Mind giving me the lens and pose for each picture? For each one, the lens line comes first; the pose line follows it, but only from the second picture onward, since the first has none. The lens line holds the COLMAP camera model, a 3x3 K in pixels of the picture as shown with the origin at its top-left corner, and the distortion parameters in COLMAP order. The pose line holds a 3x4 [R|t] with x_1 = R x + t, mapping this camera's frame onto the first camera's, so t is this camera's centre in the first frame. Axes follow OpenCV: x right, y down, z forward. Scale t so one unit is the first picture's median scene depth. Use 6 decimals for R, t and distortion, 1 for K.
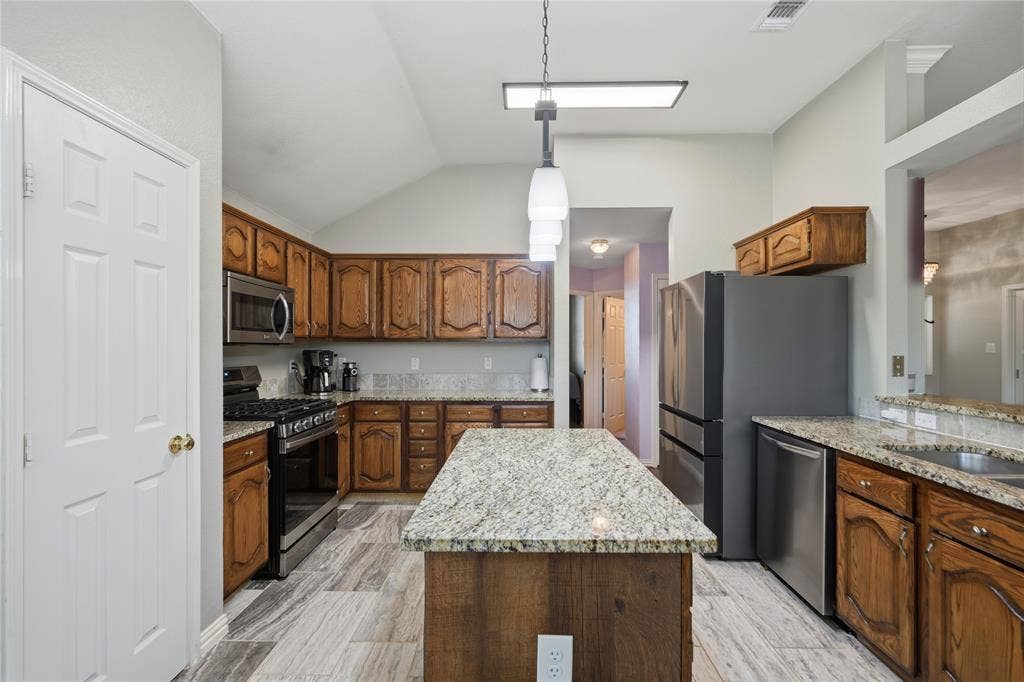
lens RADIAL K [[457.9, 0, 512.0], [0, 457.9, 341.0], [0, 0, 1]] dist [0.001646, 0.000570]
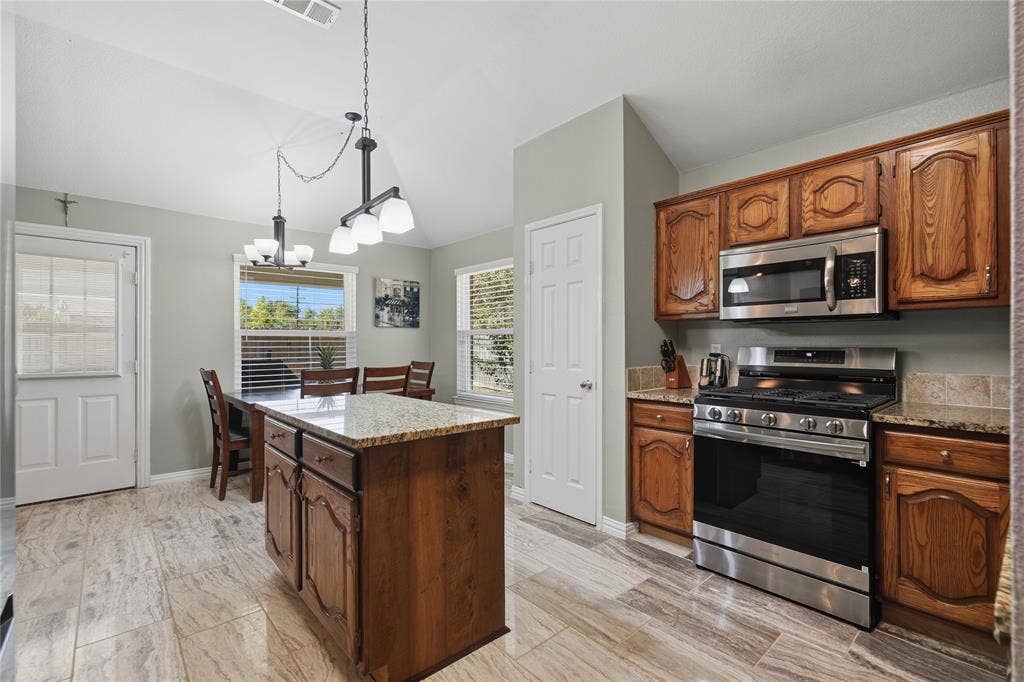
lens RADIAL K [[457.9, 0, 512.0], [0, 457.9, 341.0], [0, 0, 1]] dist [0.001646, 0.000570]
pose [[-0.738670, -0.004294, -0.674054, 0.553766], [0.010539, 0.999784, -0.017918, 0.085613], [0.673985, -0.020339, -0.738465, 1.891278]]
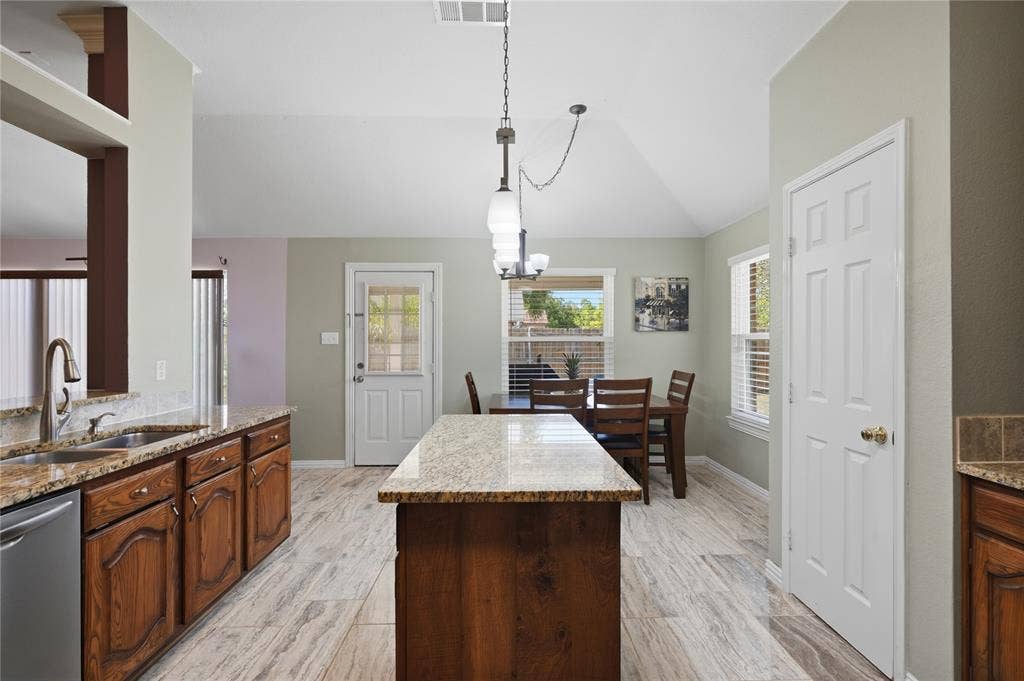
lens RADIAL K [[457.9, 0, 512.0], [0, 457.9, 340.5], [0, 0, 1]] dist [0.001646, 0.000570]
pose [[-0.999174, 0.000600, -0.040640, 0.088346], [0.001261, 0.999867, -0.016233, 0.034086], [0.040625, -0.016271, -0.999042, 1.803706]]
